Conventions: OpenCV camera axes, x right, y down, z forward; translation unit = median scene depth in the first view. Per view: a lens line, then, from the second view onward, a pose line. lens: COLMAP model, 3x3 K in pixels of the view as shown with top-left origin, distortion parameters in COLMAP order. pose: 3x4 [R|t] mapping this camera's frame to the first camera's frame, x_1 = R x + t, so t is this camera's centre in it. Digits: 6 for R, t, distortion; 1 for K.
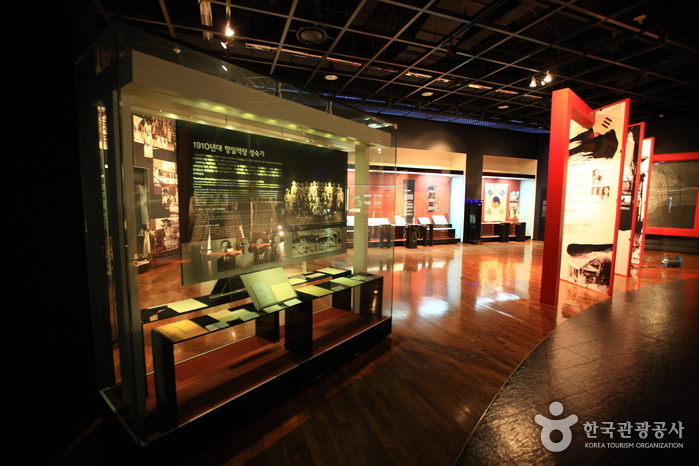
lens RADIAL K [[318.8, 0, 349.2], [0, 318.8, 232.9], [0, 0, 1]] dist [-0.011199, 0.002407]
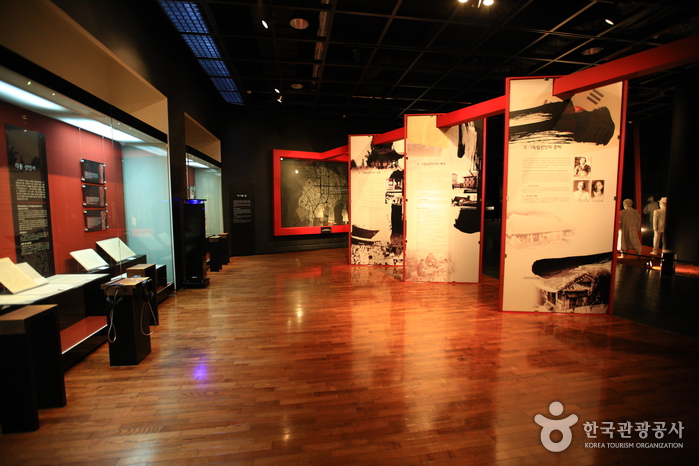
lens RADIAL K [[318.8, 0, 348.7], [0, 318.8, 228.4], [0, 0, 1]] dist [-0.011199, 0.002407]
pose [[0.199440, -0.090164, 0.975753, -0.079021], [0.103808, 0.992099, 0.070456, -0.141439], [-0.974396, 0.087239, 0.207224, 1.386968]]
